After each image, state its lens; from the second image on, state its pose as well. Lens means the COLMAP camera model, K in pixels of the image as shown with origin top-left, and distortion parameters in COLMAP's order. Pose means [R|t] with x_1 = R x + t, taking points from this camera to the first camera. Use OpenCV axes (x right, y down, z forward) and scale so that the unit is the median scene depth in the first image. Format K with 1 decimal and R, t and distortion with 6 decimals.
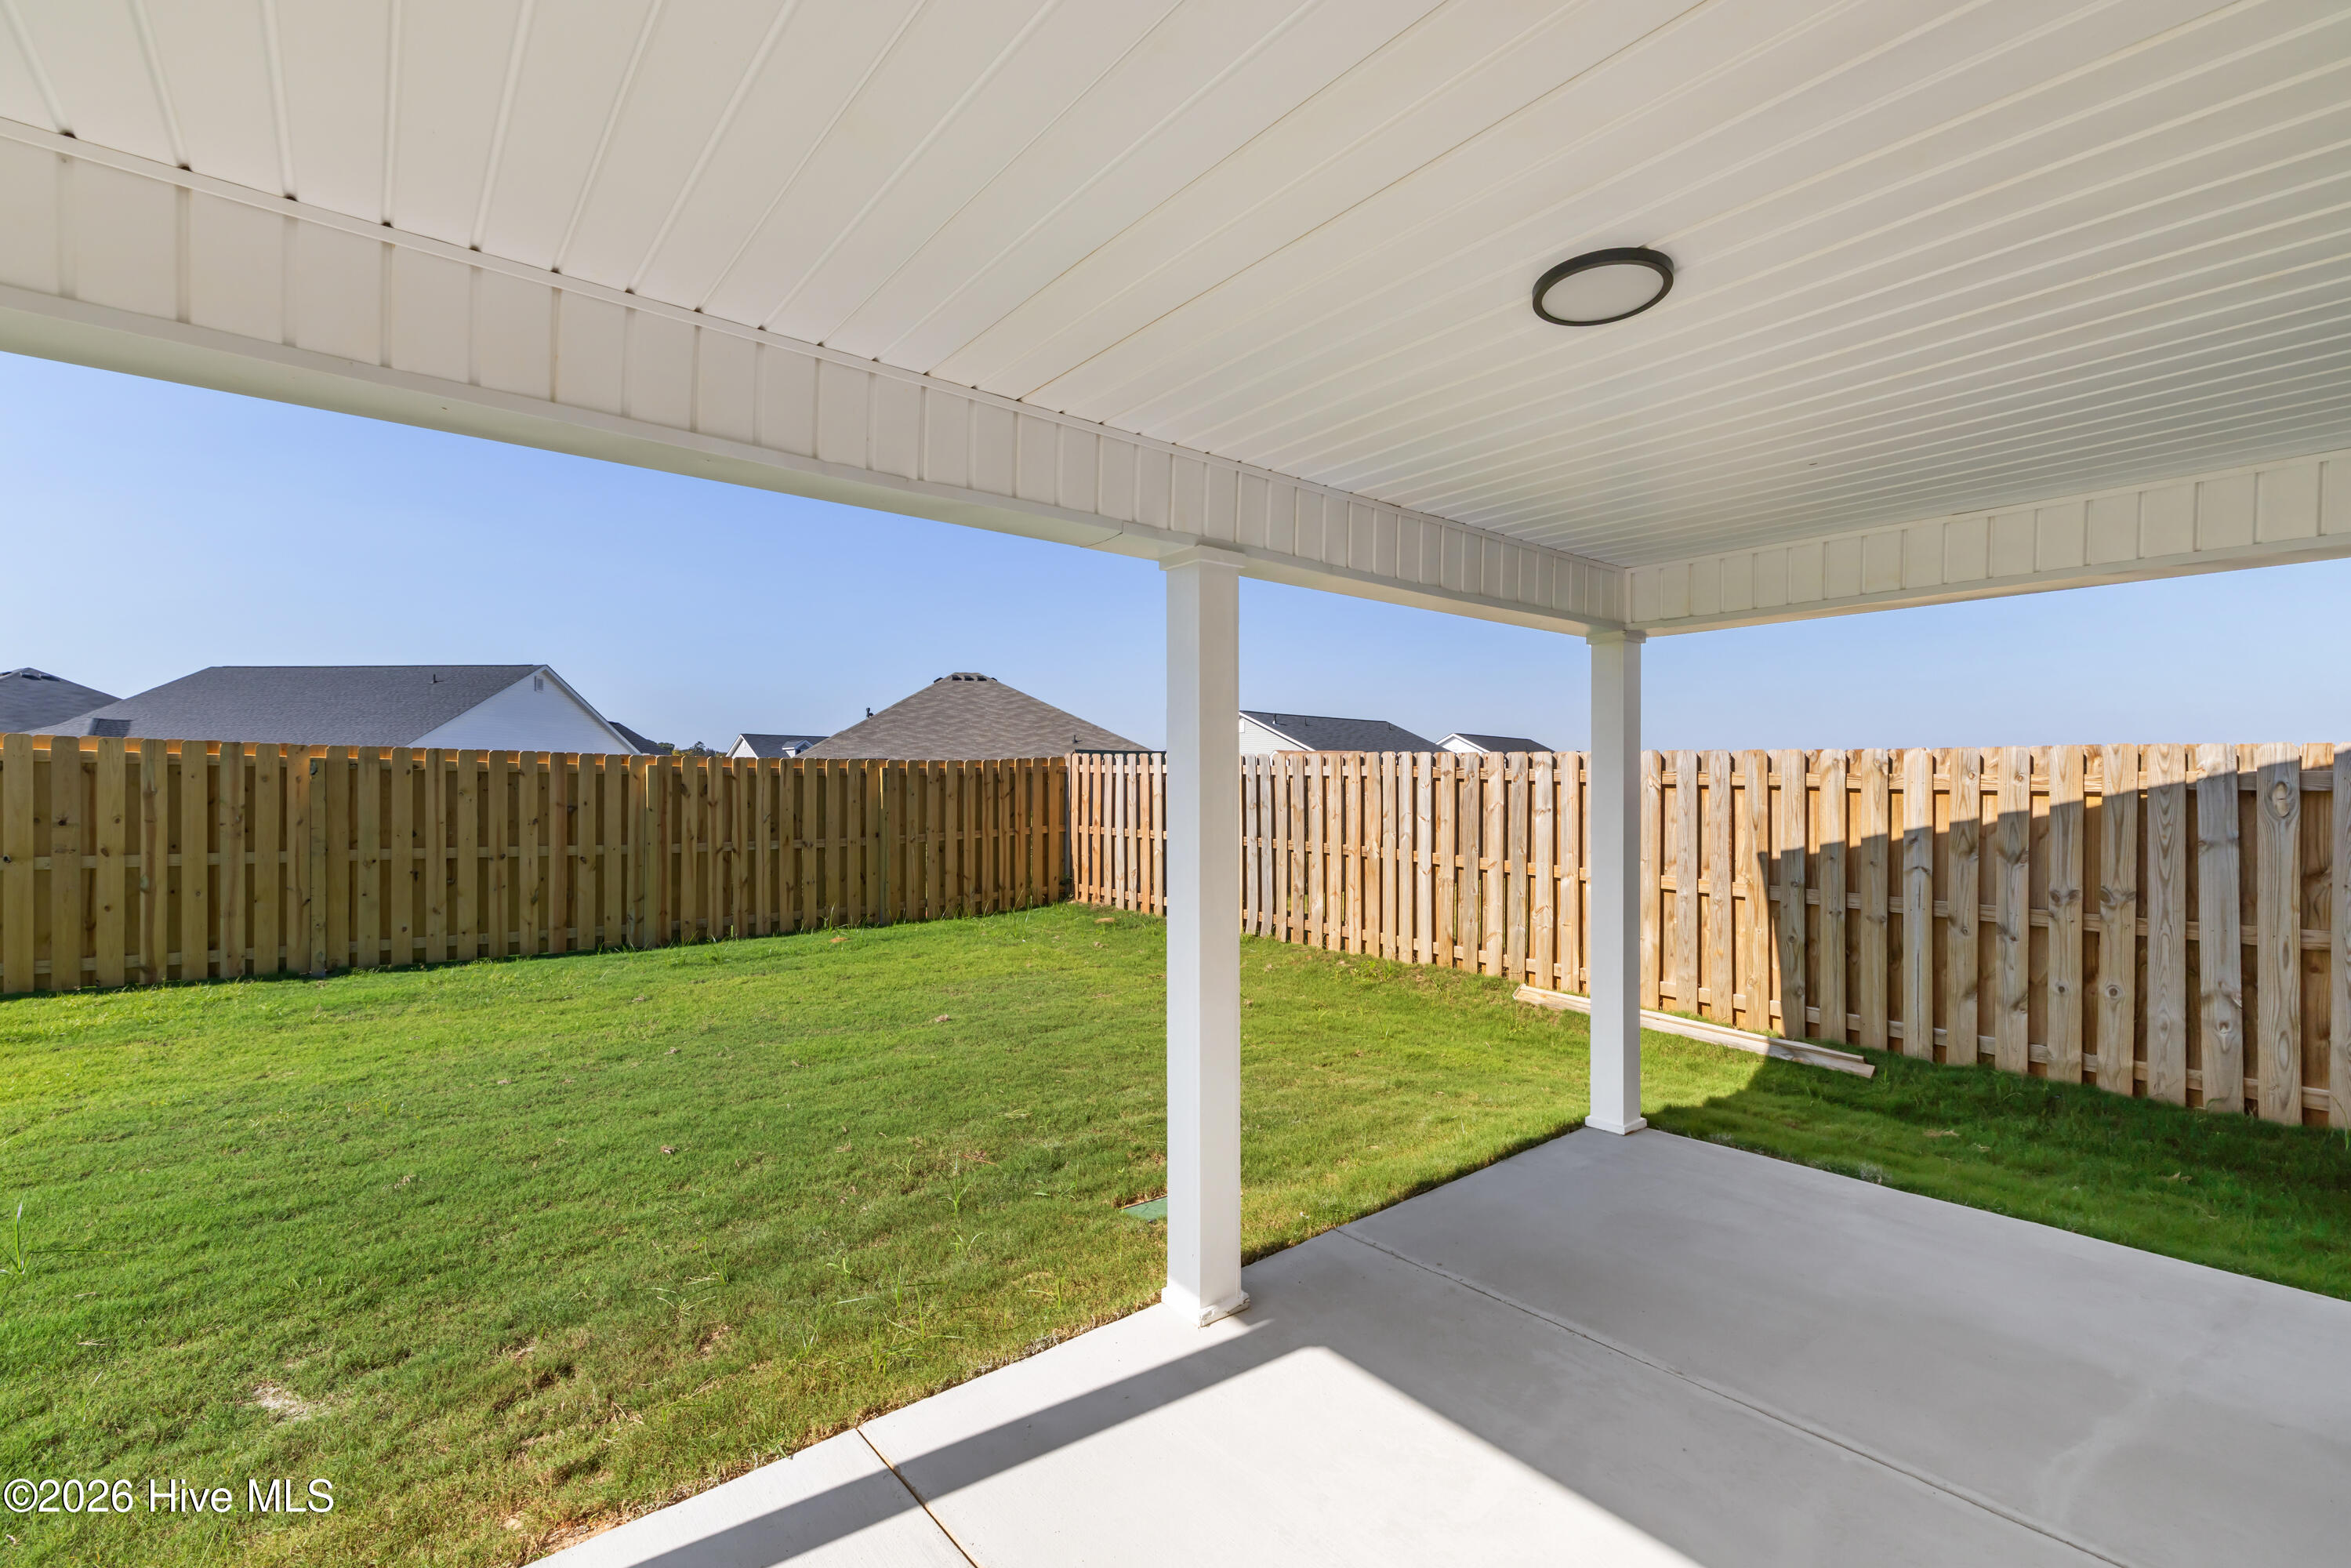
lens RADIAL K [[1013.1, 0, 1172.0], [0, 1013.1, 769.8], [0, 0, 1]] dist [0.001343, 0.000937]
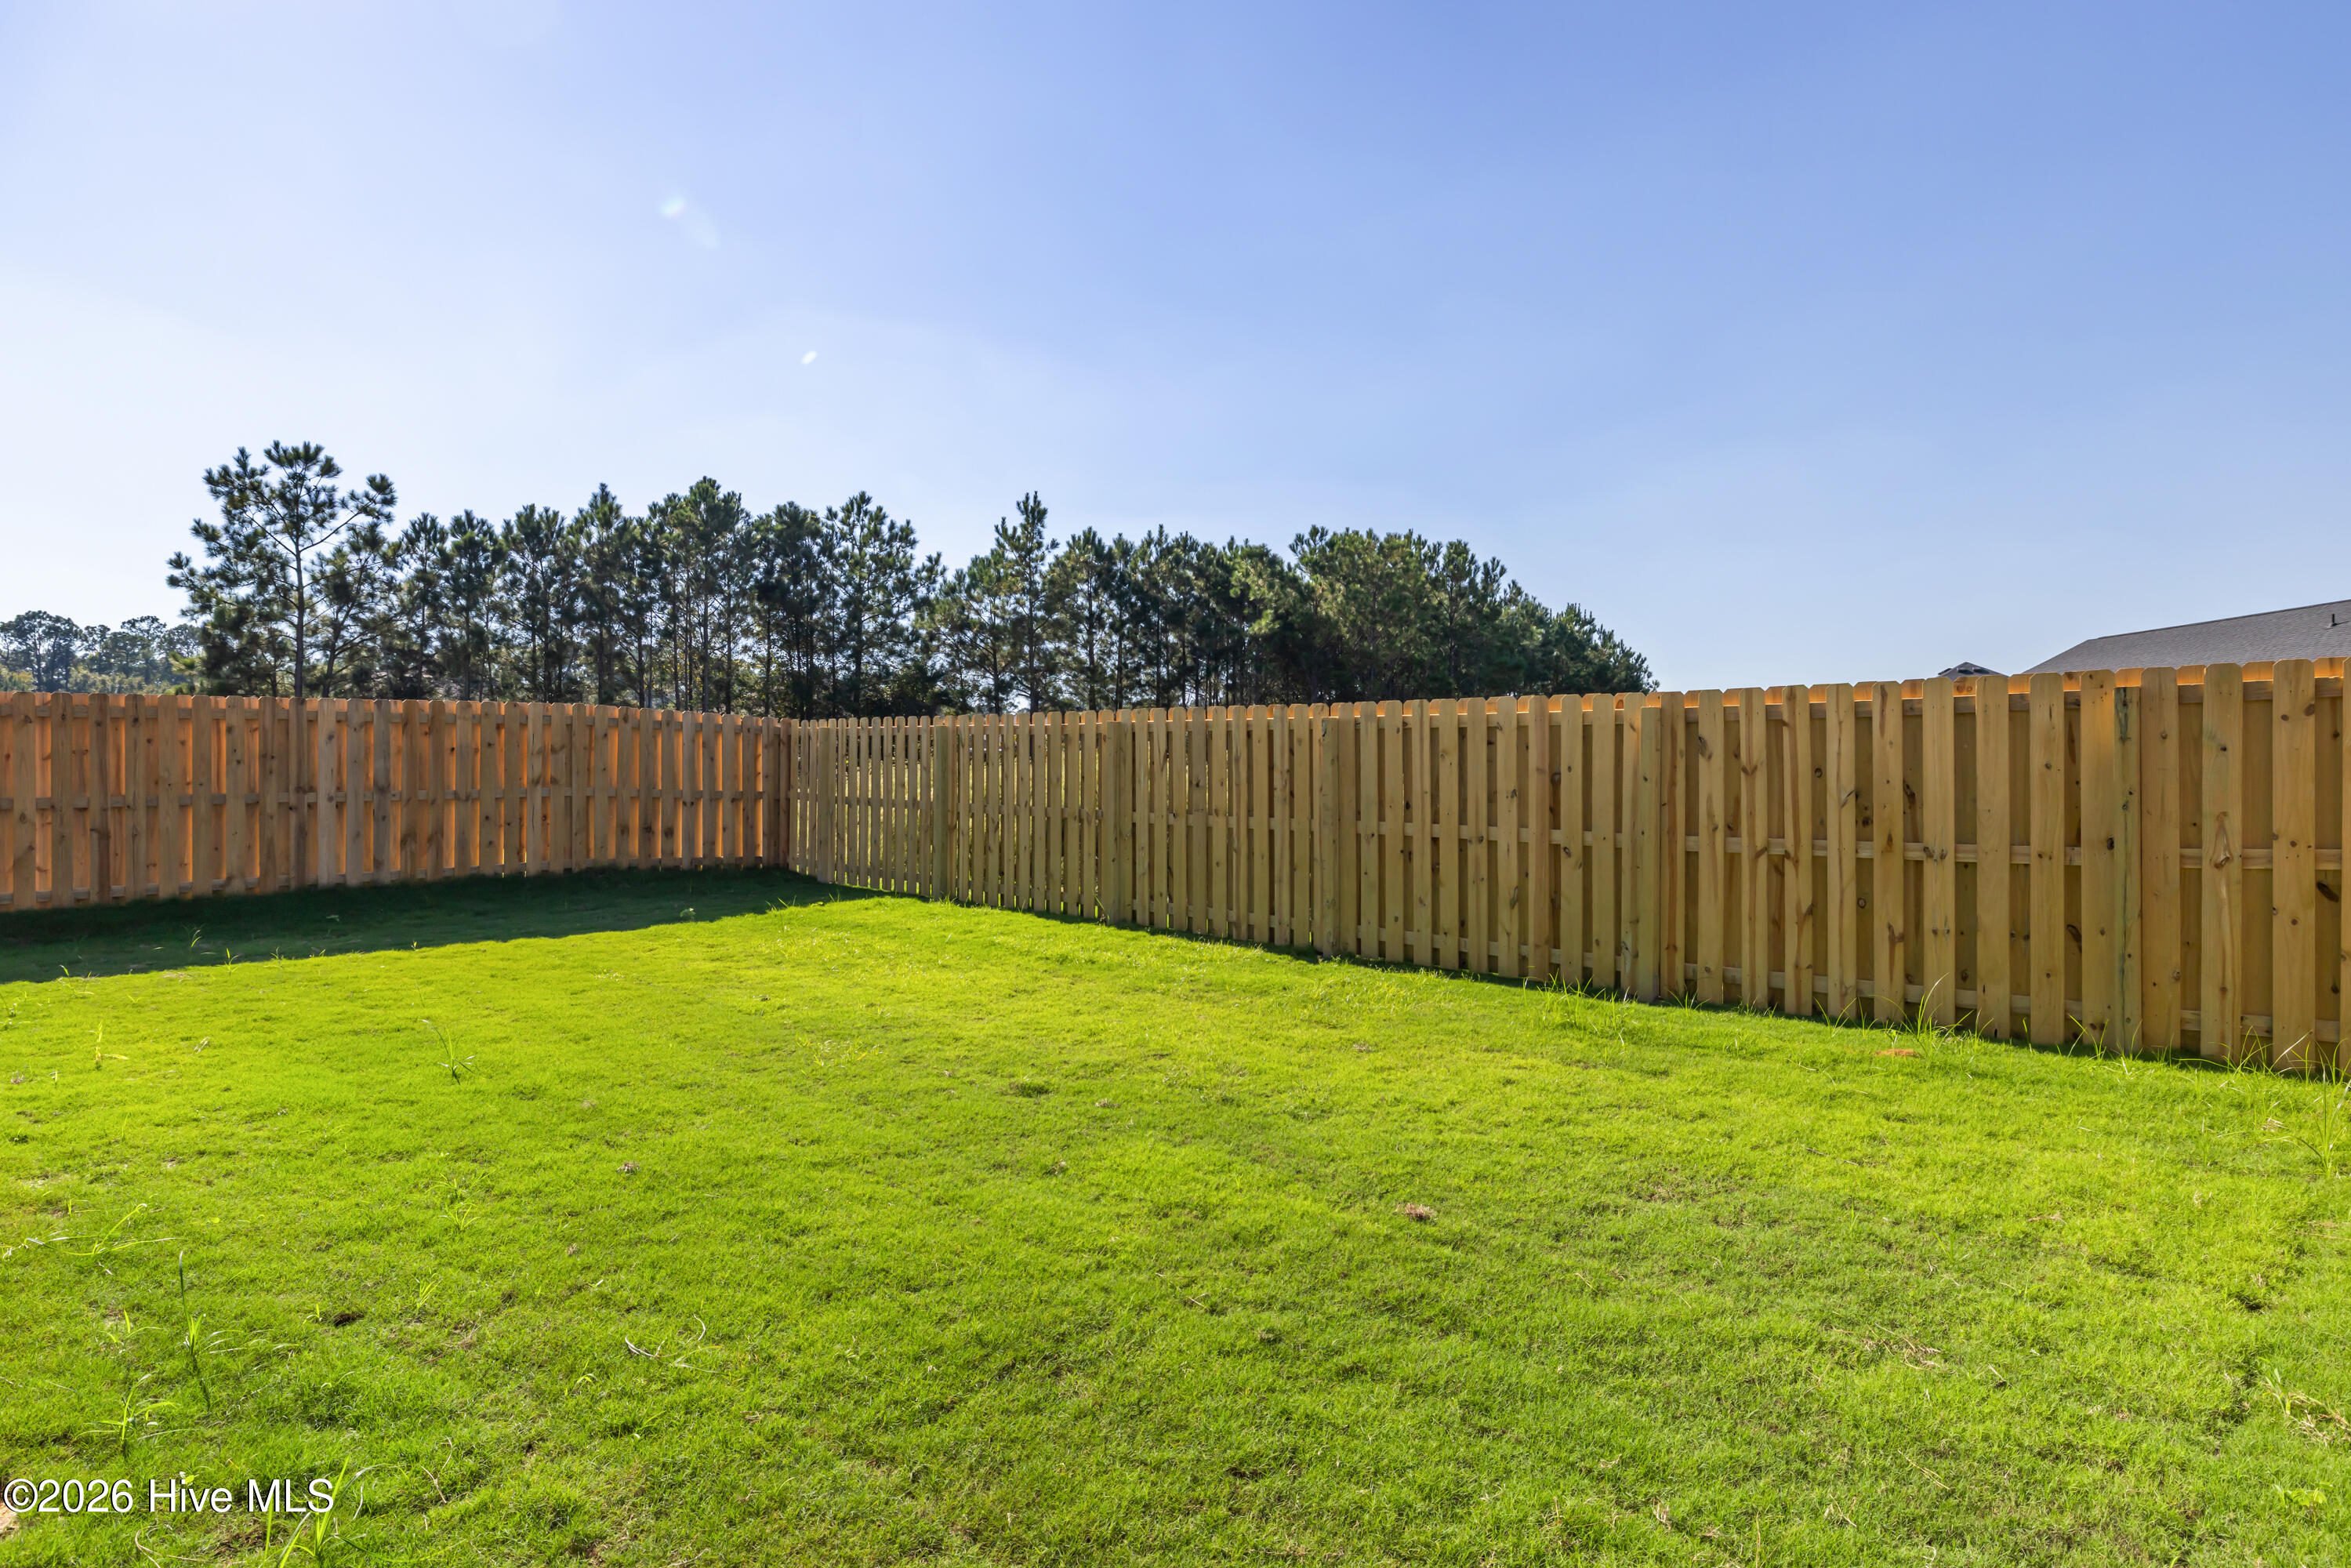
lens RADIAL K [[1309.0, 0, 1194.1], [0, 1309.0, 791.8], [0, 0, 1]] dist [0.007269, -0.000697]
pose [[0.097923, 0.003512, -0.995188, 0.419315], [0.011929, 0.999918, 0.004702, 0.064615], [0.995123, -0.012332, 0.097873, 1.029994]]
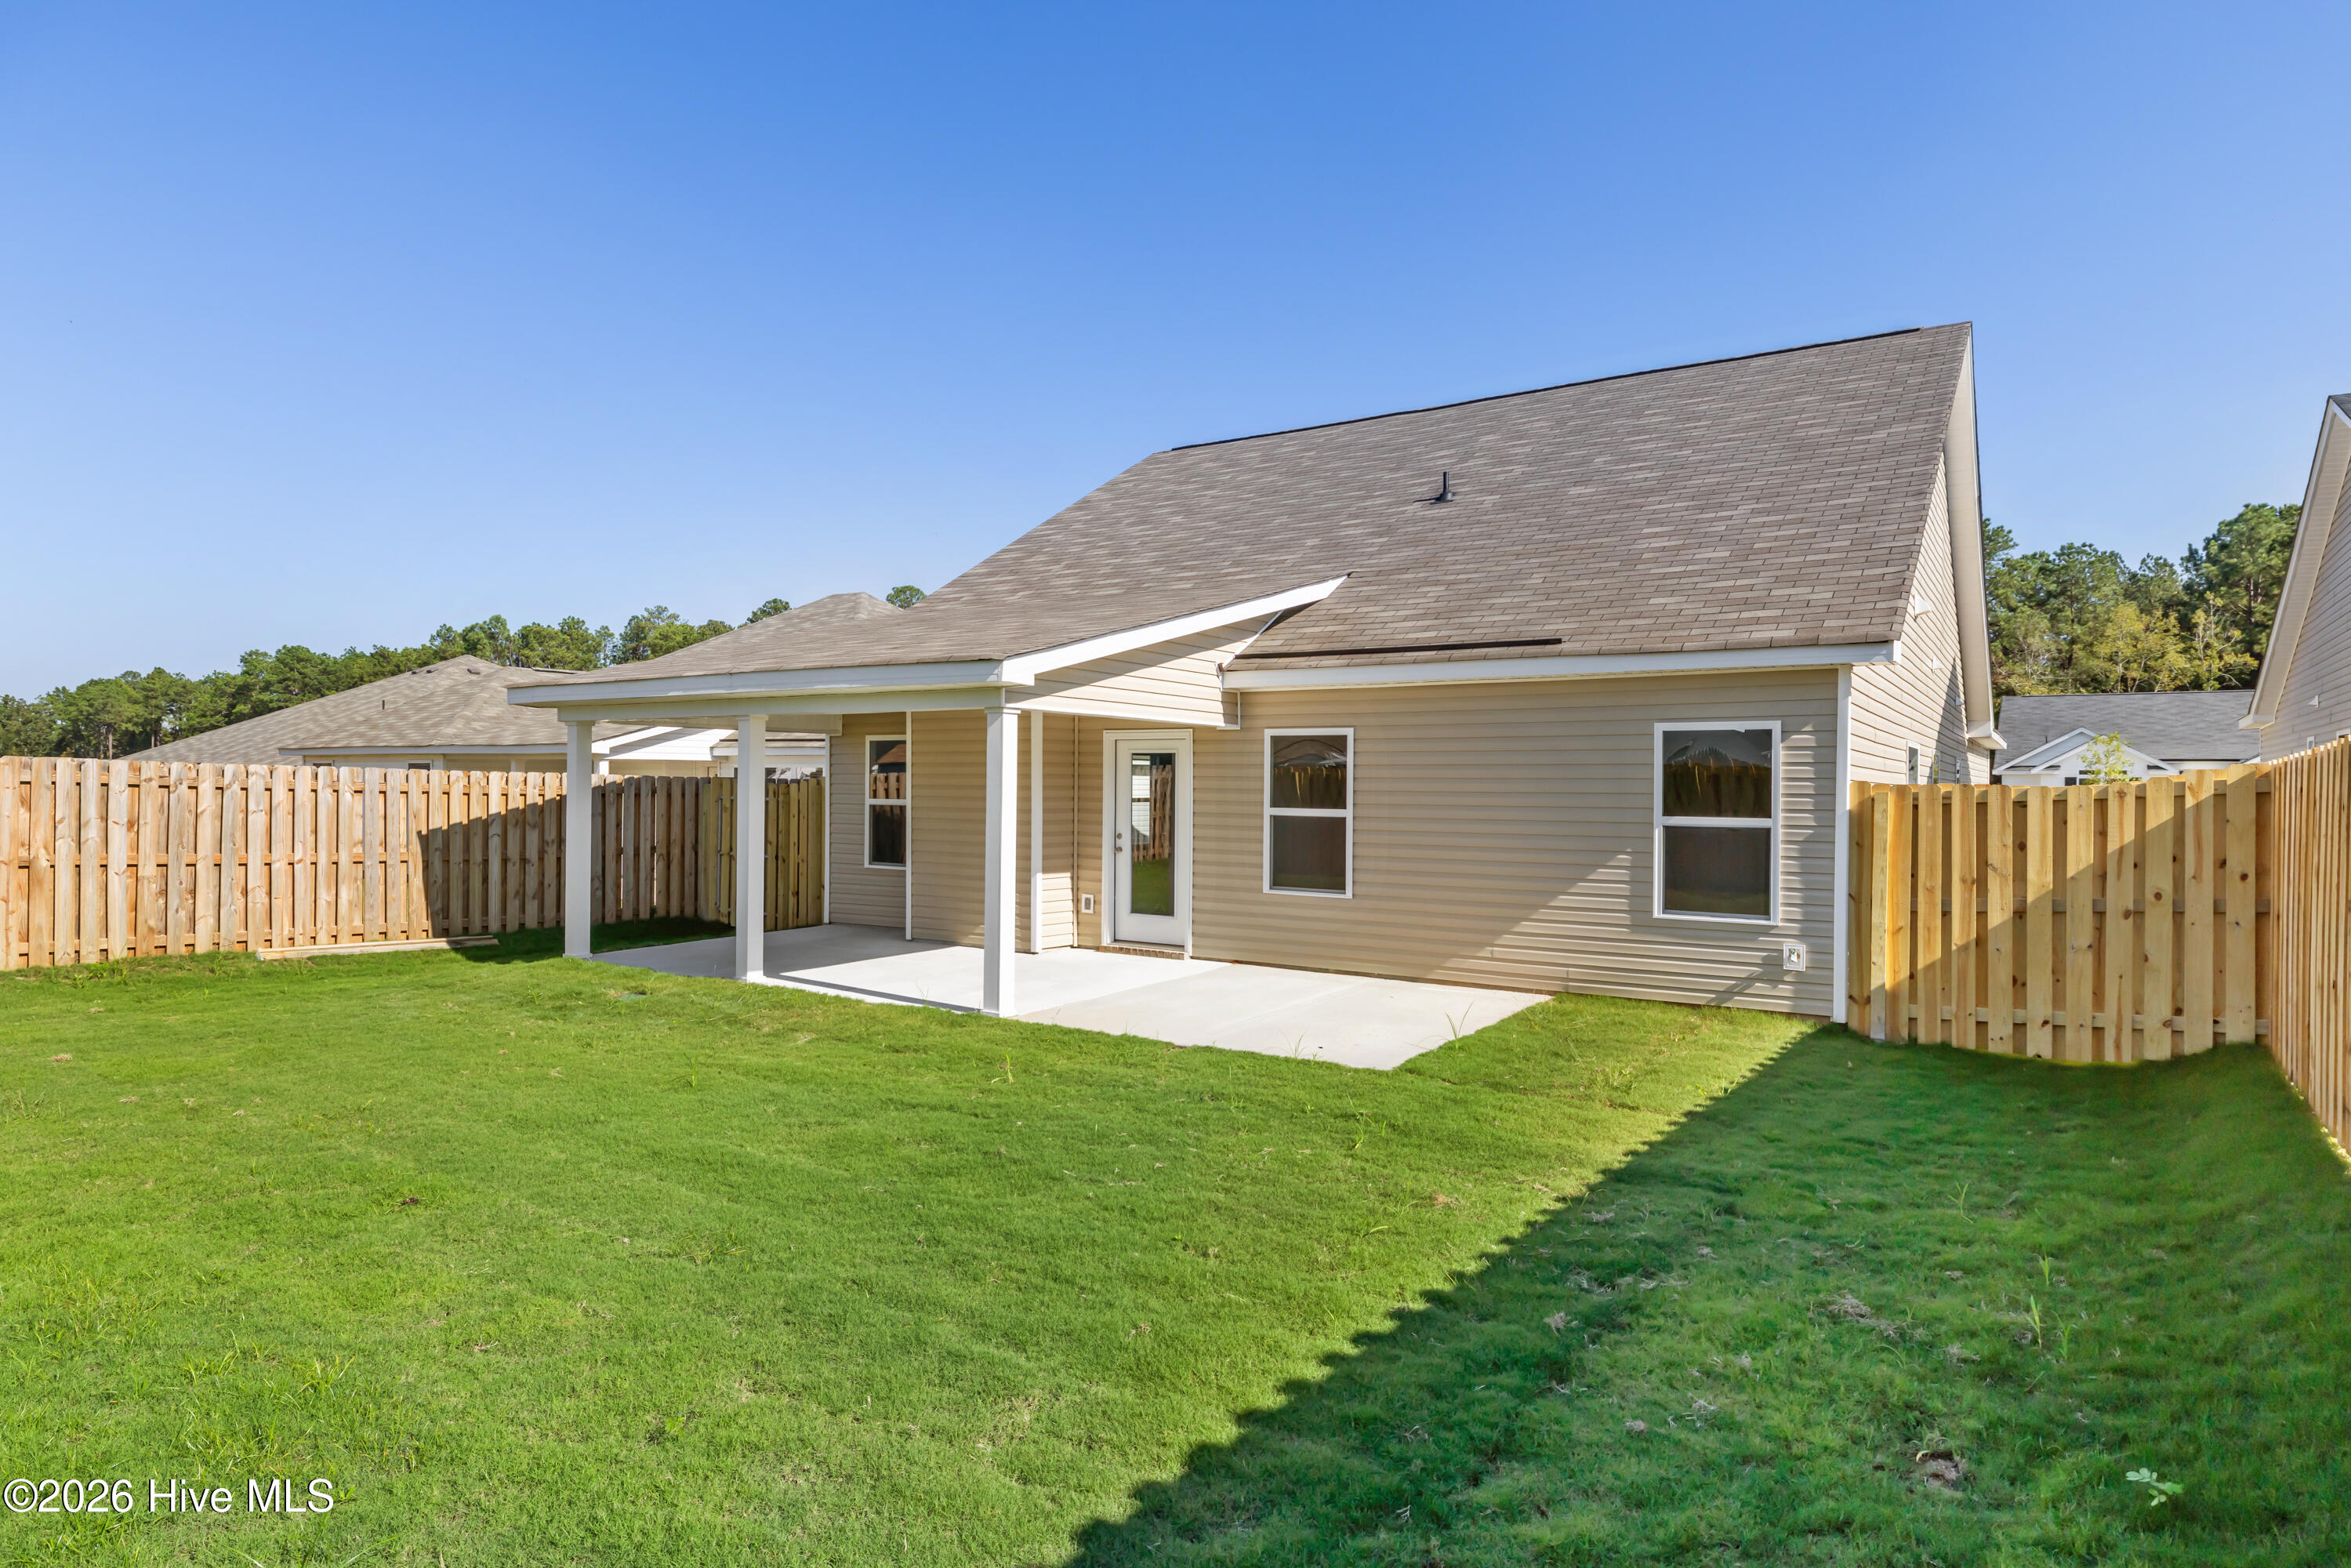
lens RADIAL K [[1309.0, 0, 1175.2], [0, 1309.0, 791.7], [0, 0, 1]] dist [0.007269, -0.000697]
pose [[-0.291269, -0.009393, 0.956595, -1.944268], [-0.022965, 0.999732, 0.002824, -0.018073], [-0.956366, -0.021145, -0.291406, 0.485353]]
